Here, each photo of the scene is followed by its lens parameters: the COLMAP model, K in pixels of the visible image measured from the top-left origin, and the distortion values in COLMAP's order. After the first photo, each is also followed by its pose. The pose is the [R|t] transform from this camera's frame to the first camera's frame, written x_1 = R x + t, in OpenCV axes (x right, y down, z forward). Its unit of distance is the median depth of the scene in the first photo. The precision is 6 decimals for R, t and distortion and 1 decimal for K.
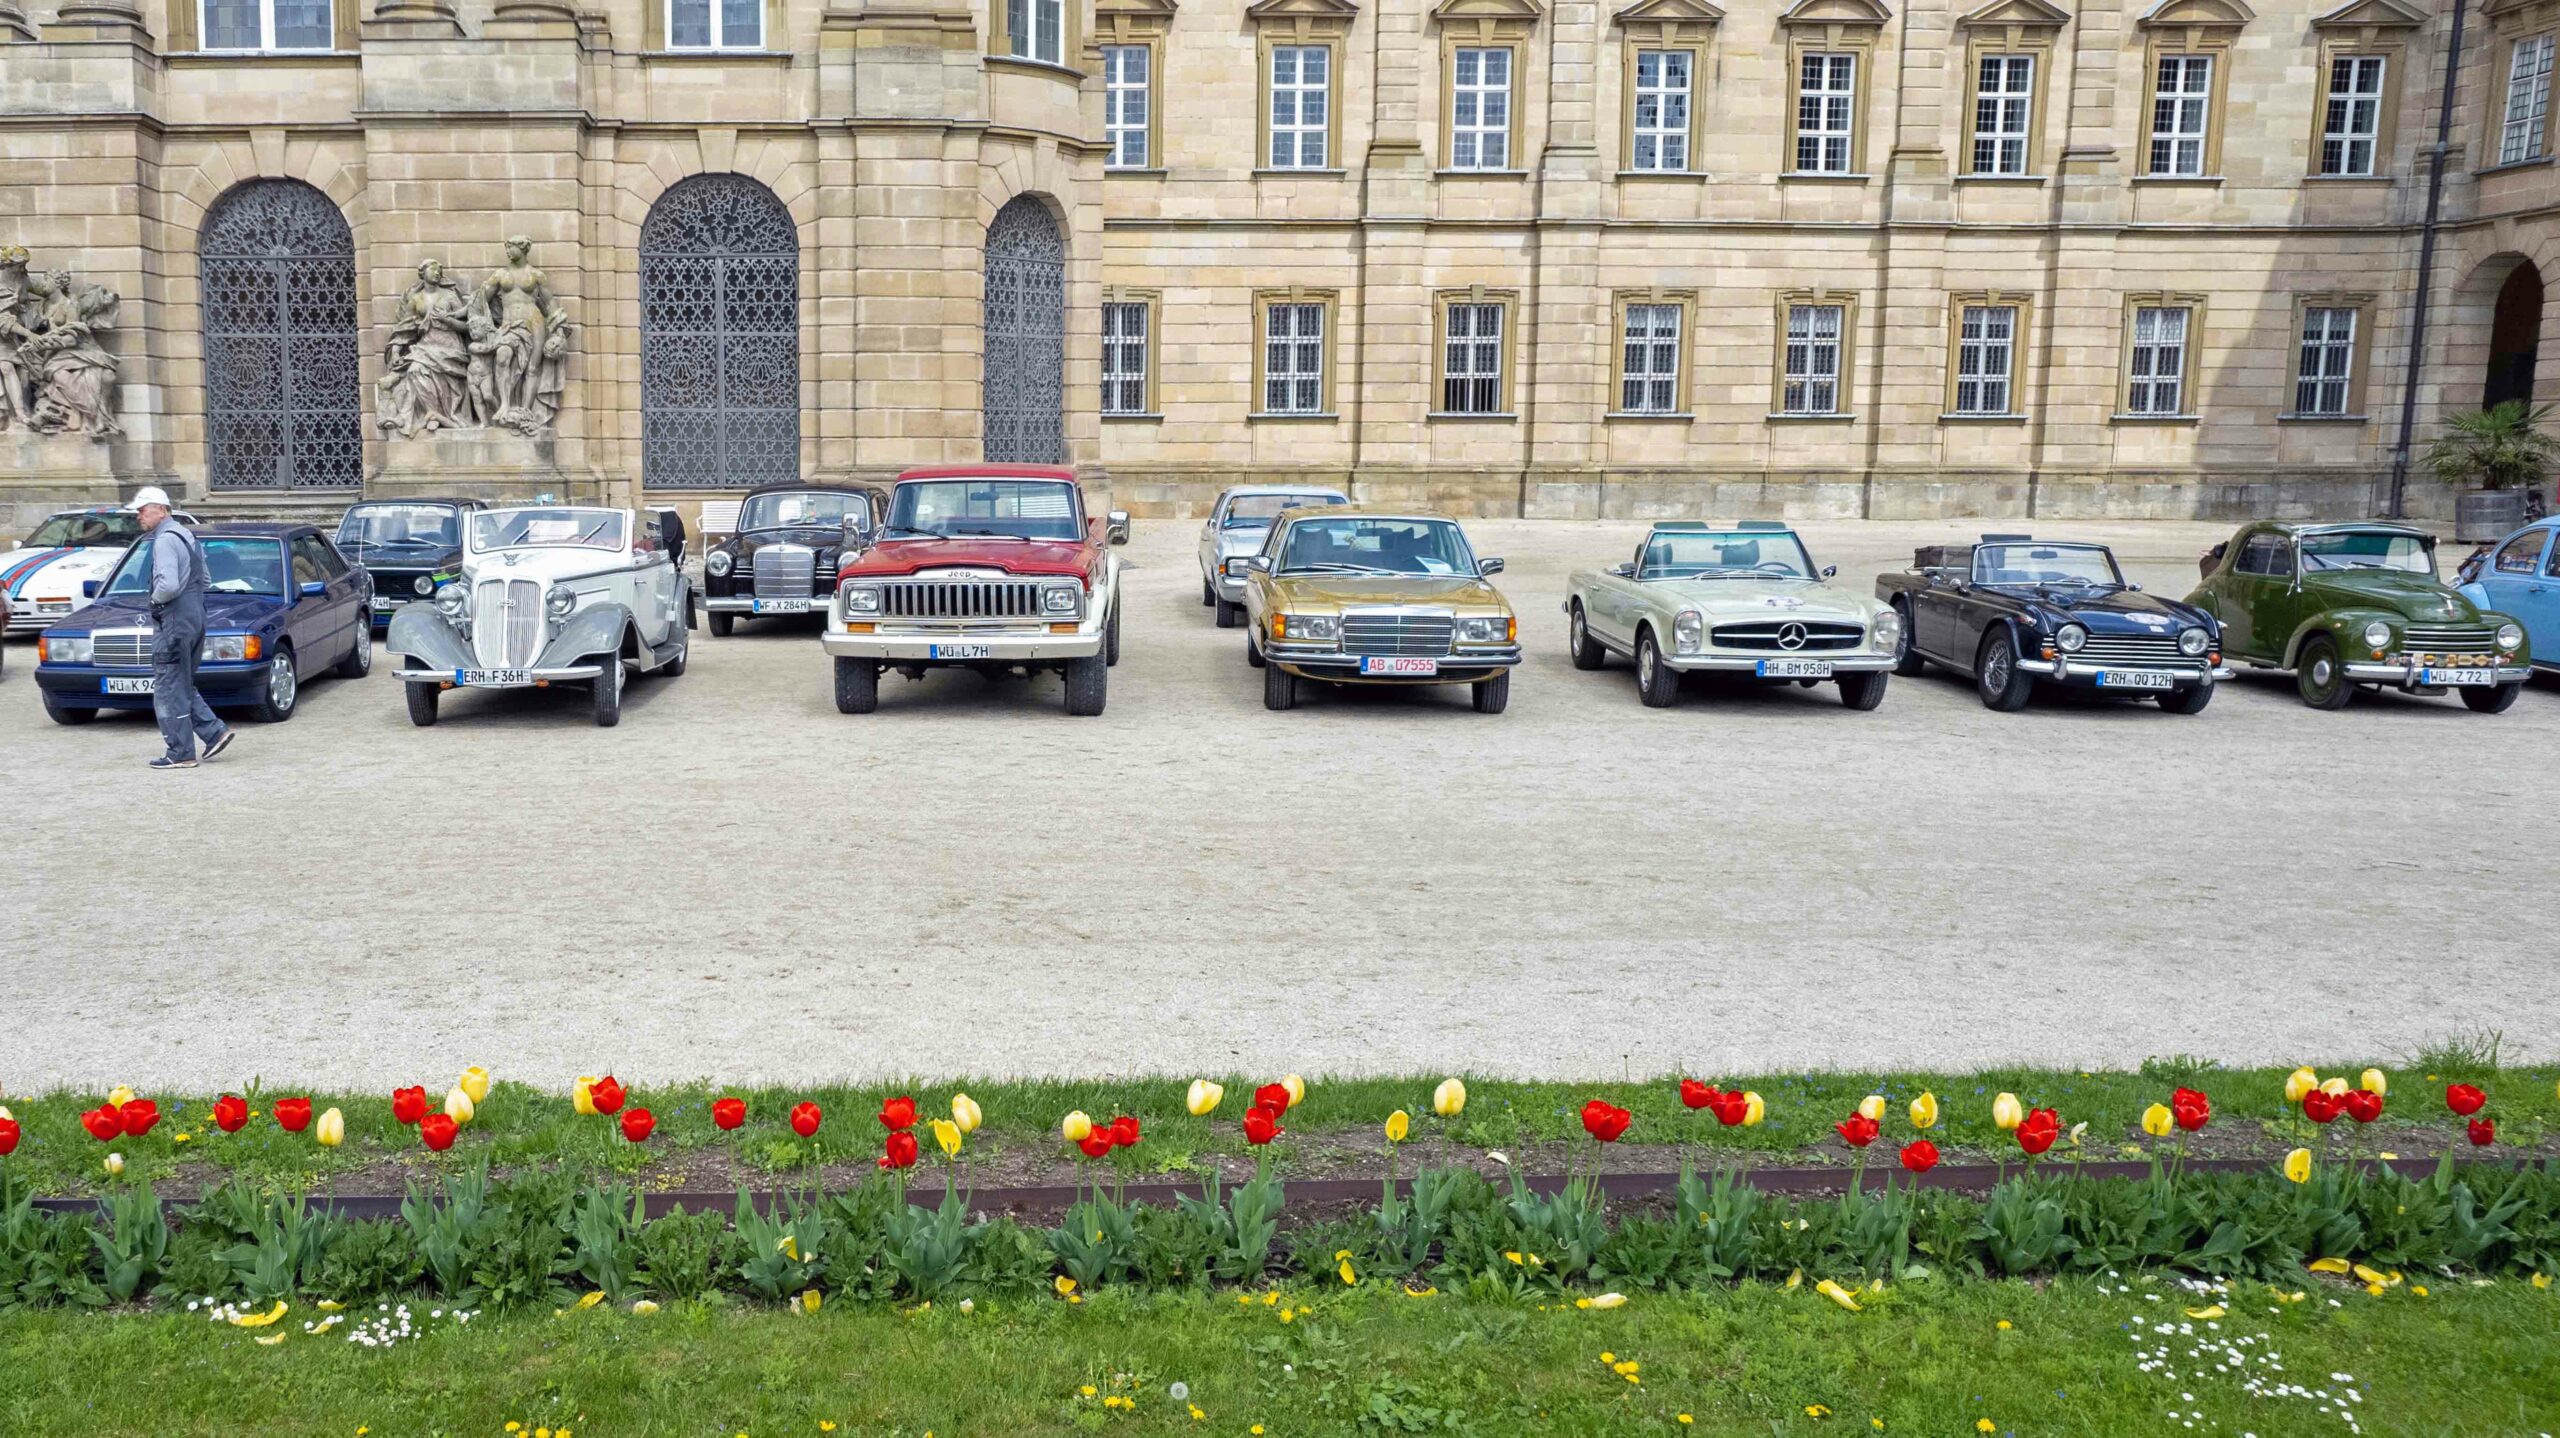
lens RADIAL K [[2127.0, 0, 901.0], [0, 2127.0, 809.5], [0, 0, 1]] dist [-0.070880, 0.064950]
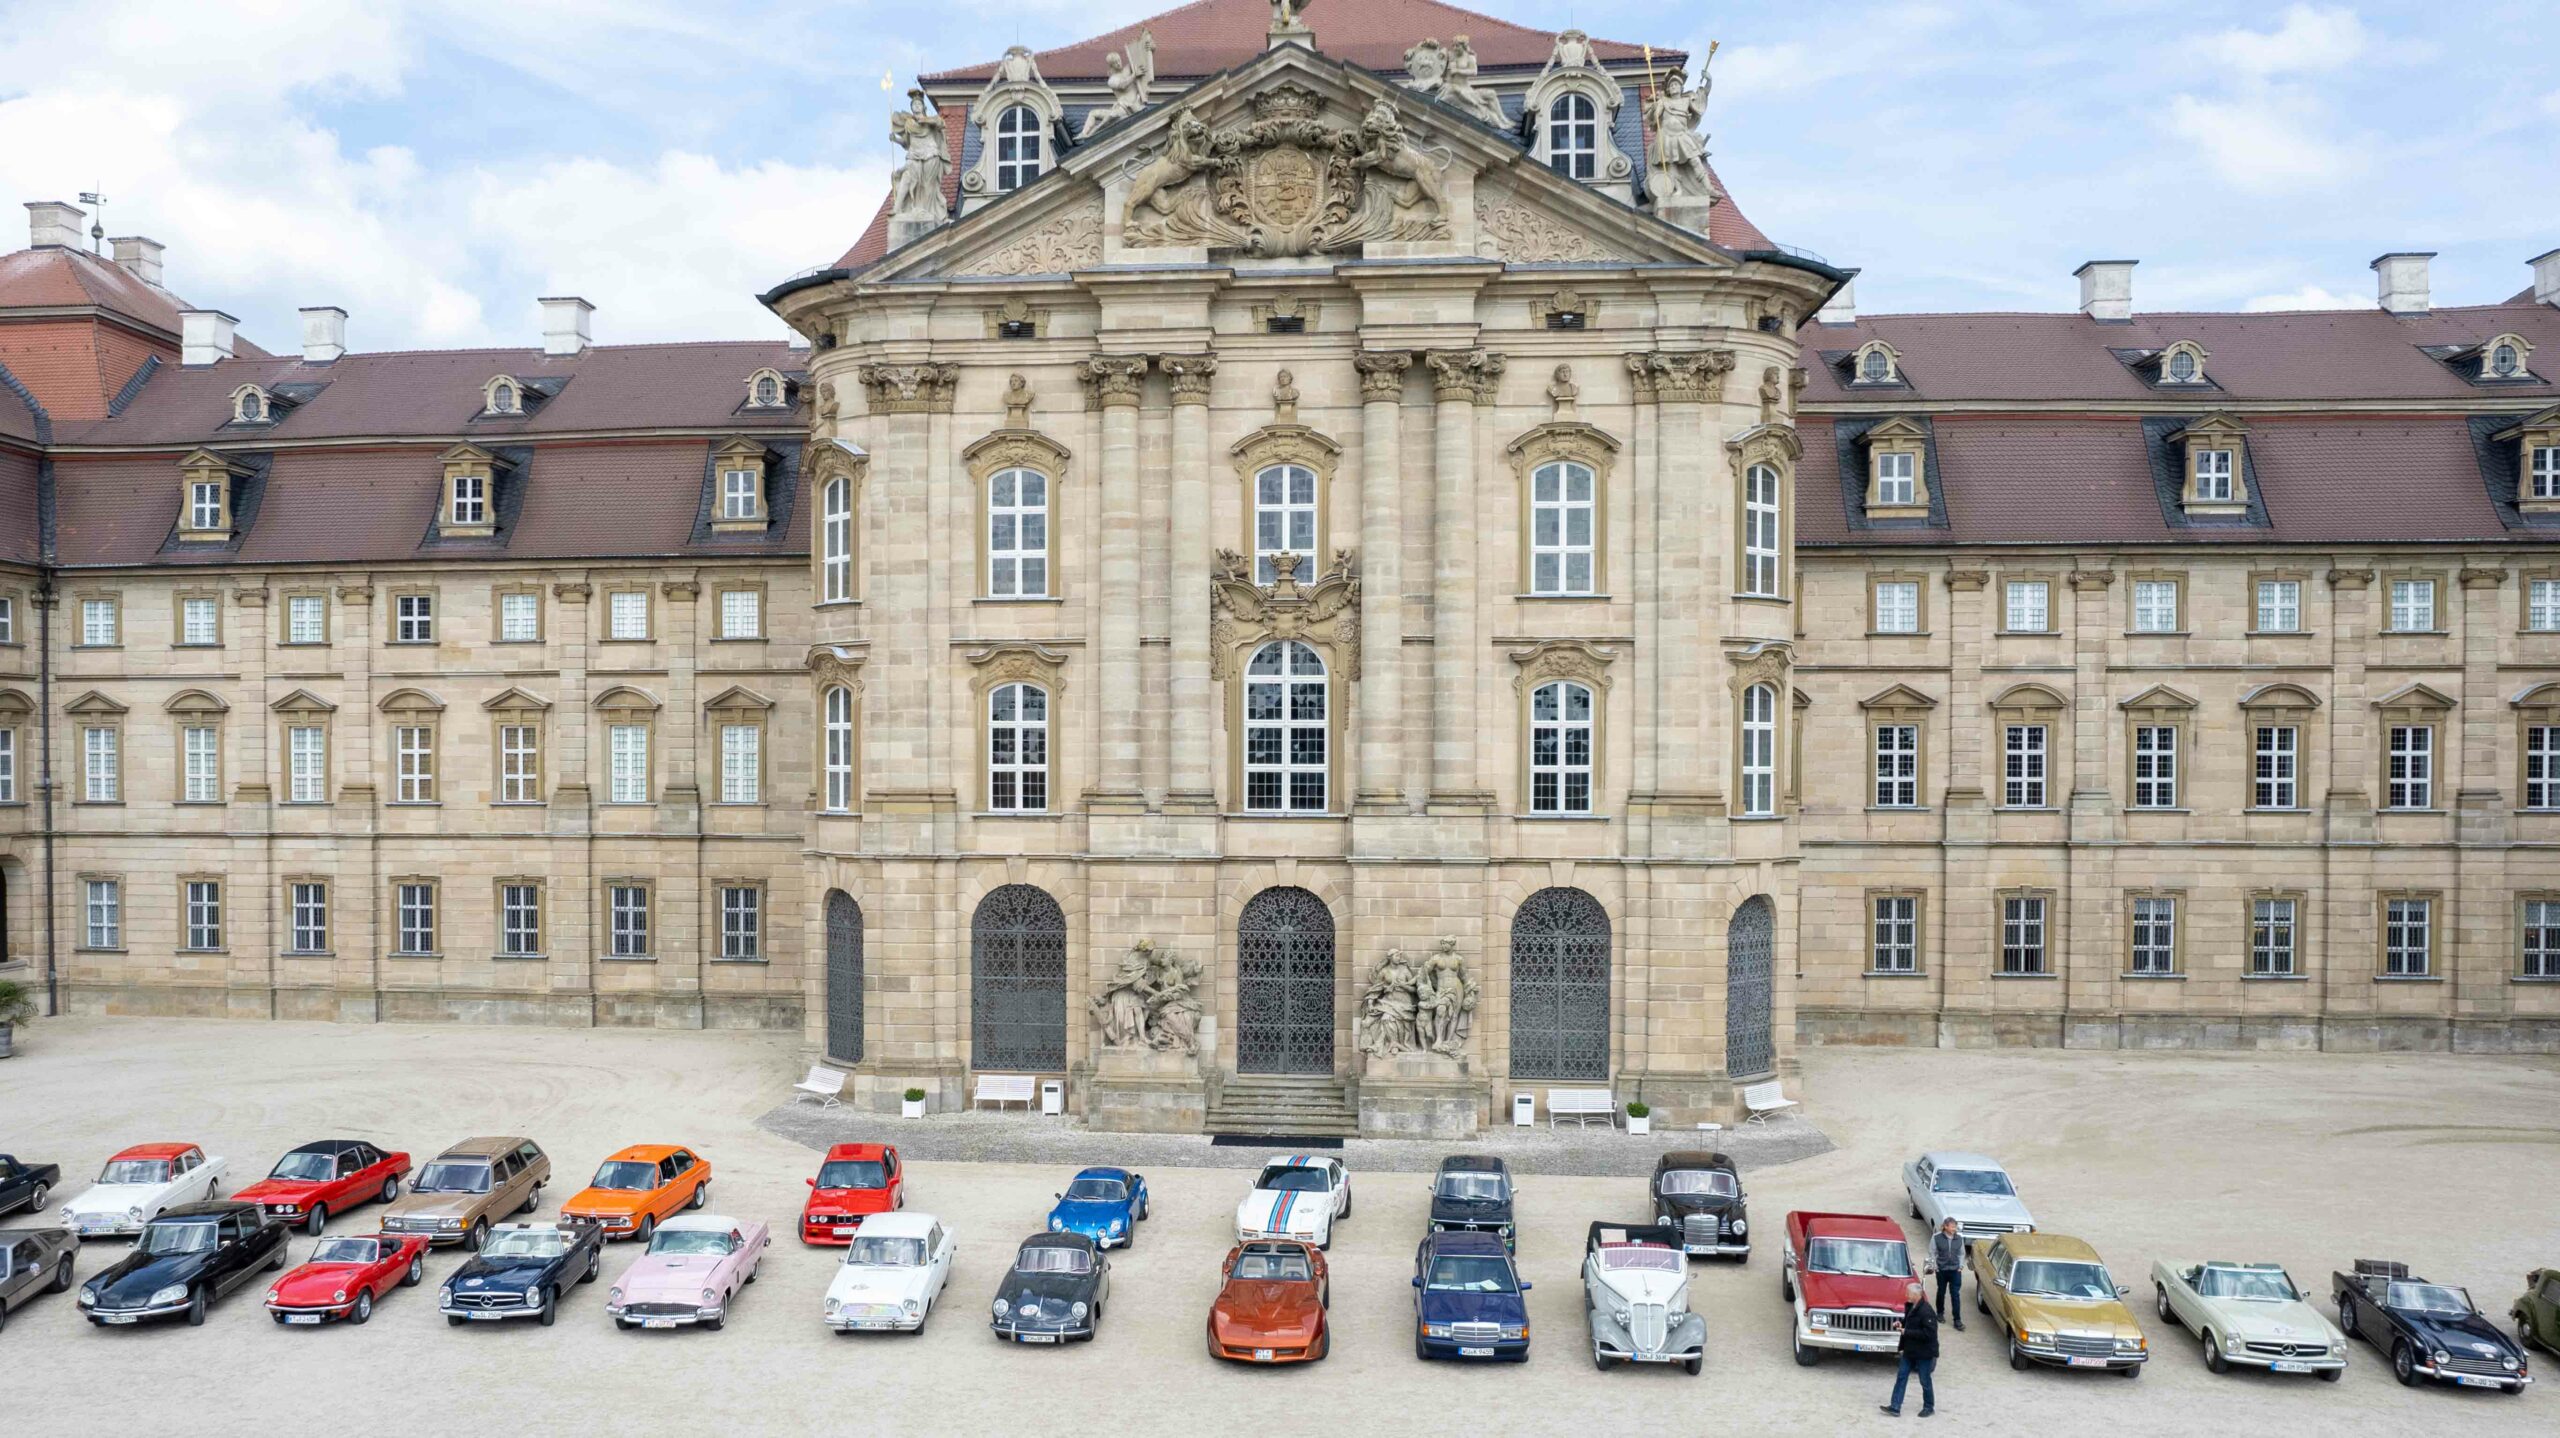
lens RADIAL K [[1865.7, 0, 1178.3], [0, 1865.7, 806.3], [0, 0, 1]] dist [-0.057355, 0.027969]
pose [[0.991721, 0.007015, -0.128223, -0.191984], [-0.025627, 0.989232, -0.144092, -0.147553], [0.125832, 0.146185, 0.981222, -0.434945]]
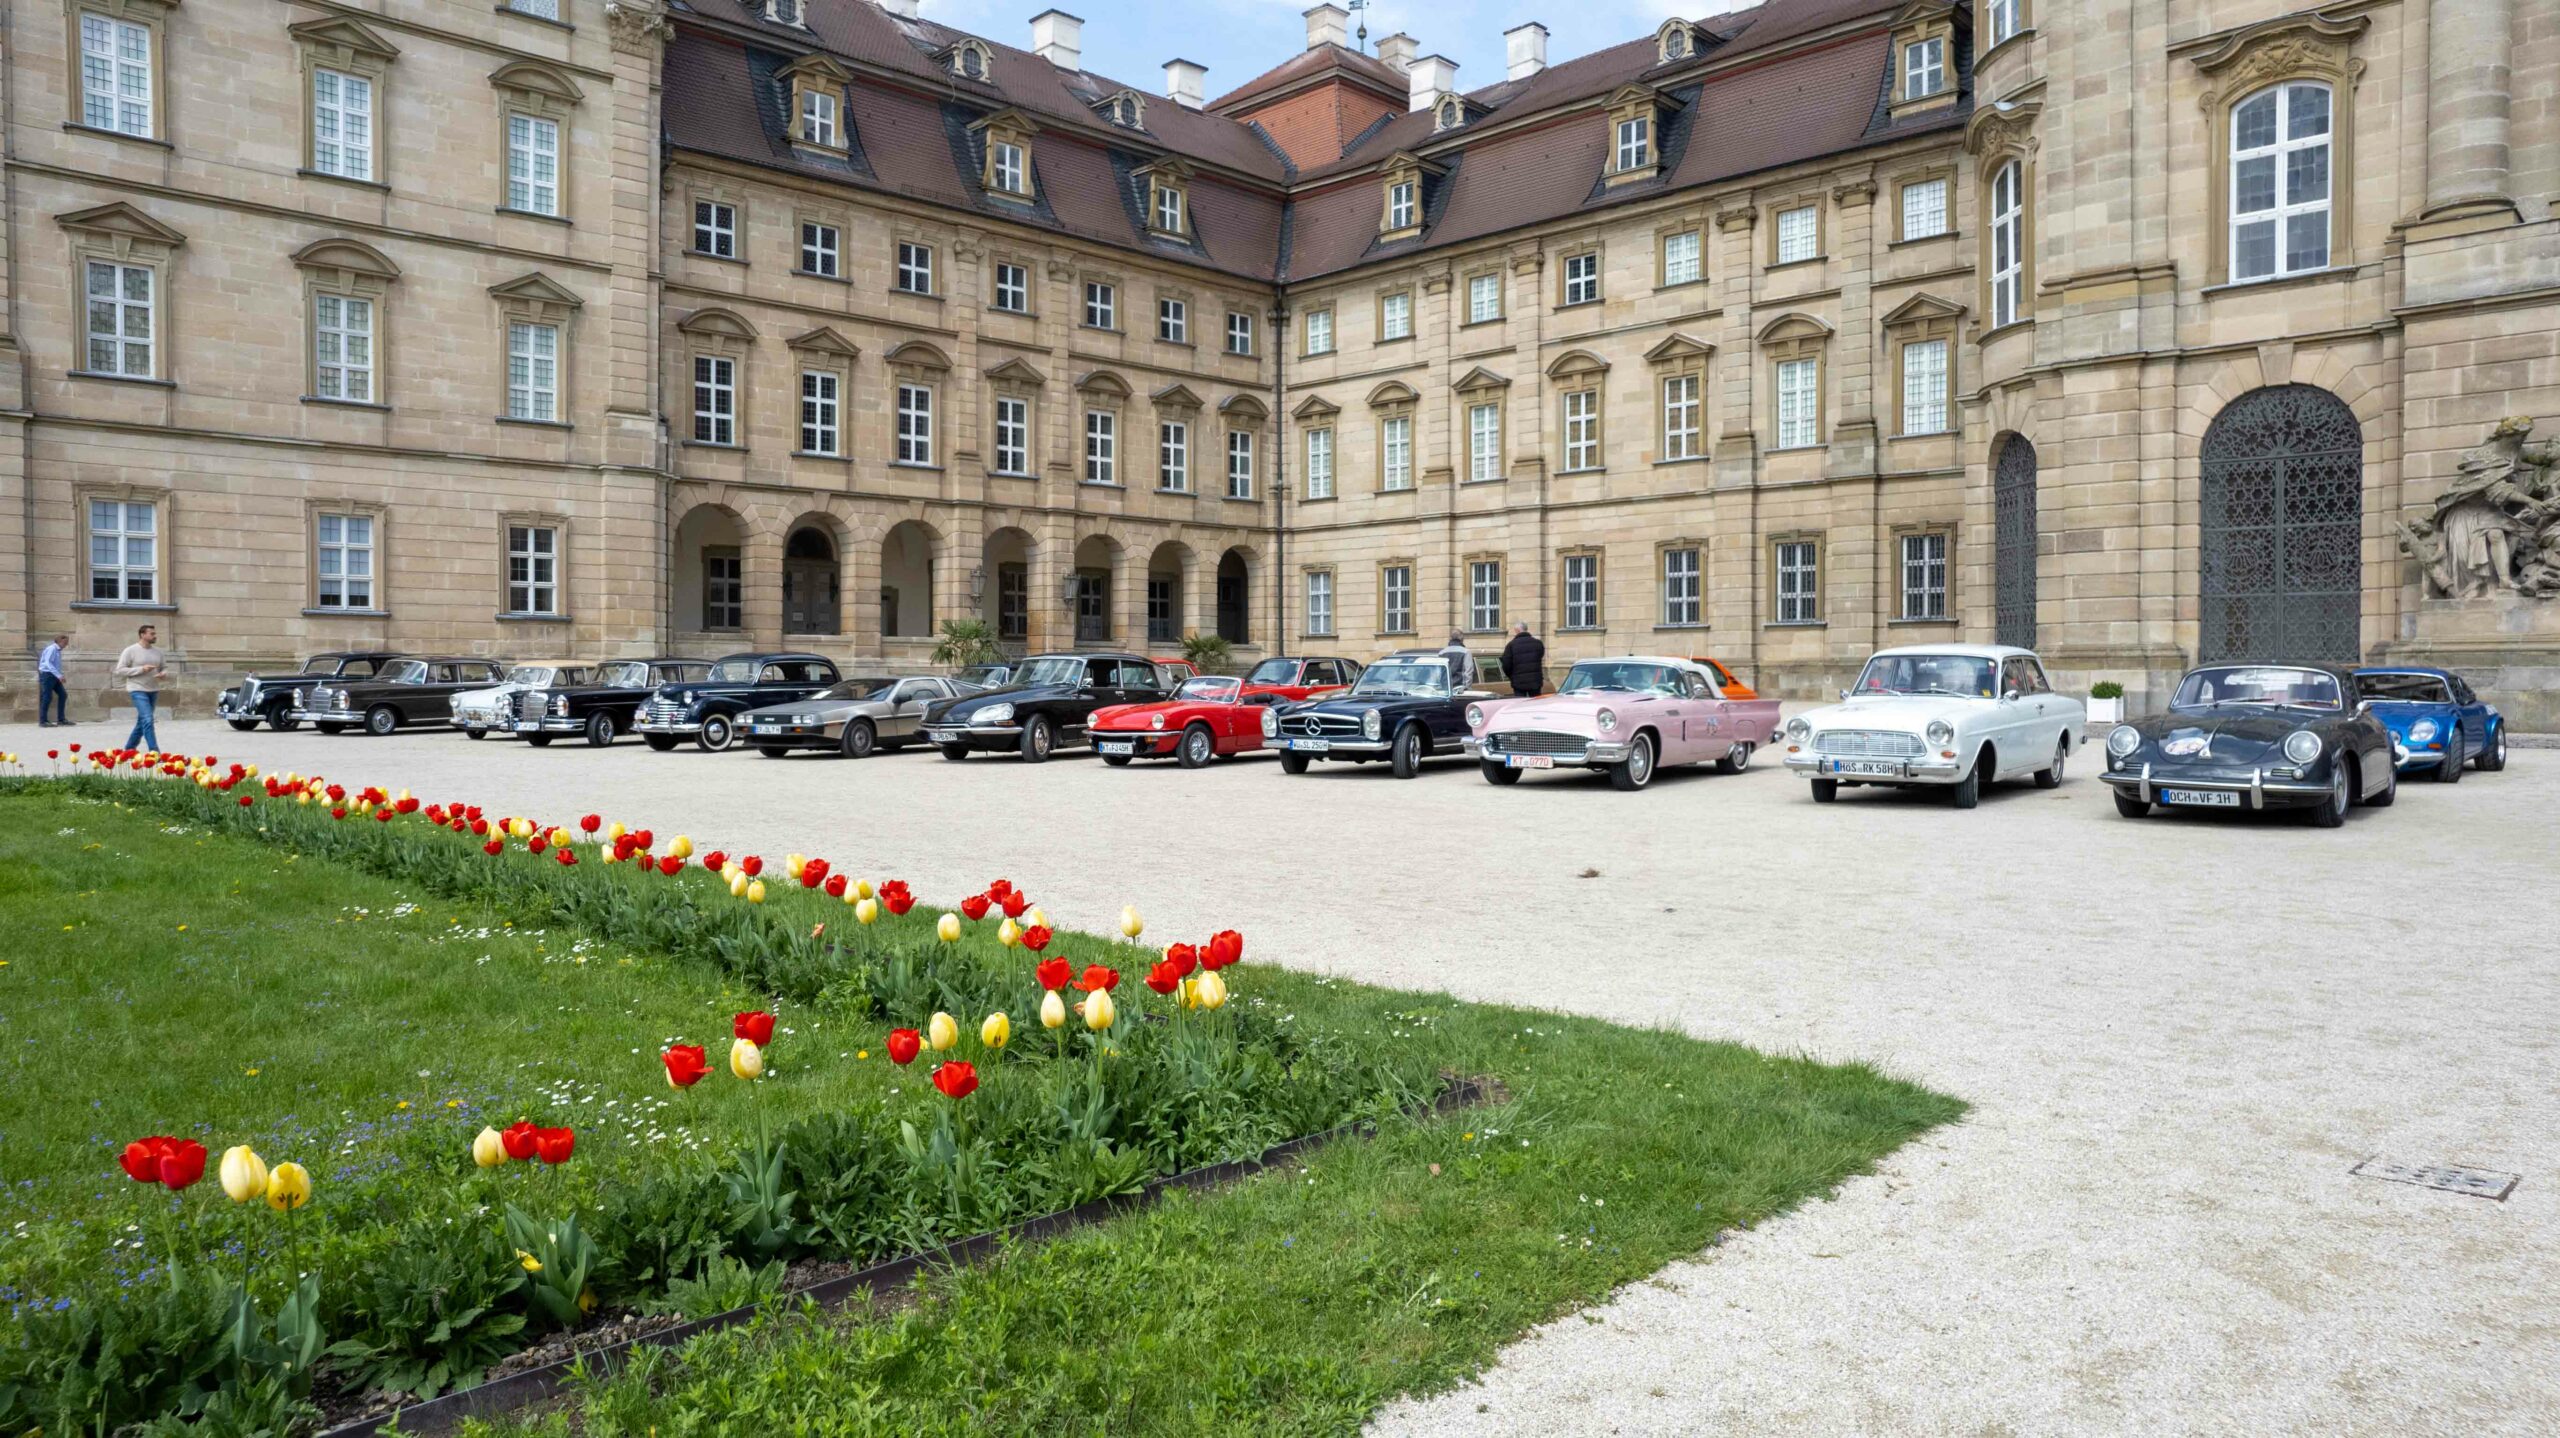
lens RADIAL K [[1643.4, 0, 1276.5], [0, 1643.4, 712.9], [0, 0, 1]] dist [-0.073734, 0.062562]
pose [[0.688522, 0.016845, -0.725019, -0.248154], [-0.121988, 0.988175, -0.092888, 0.017896], [0.714882, 0.152399, 0.682436, 0.054768]]
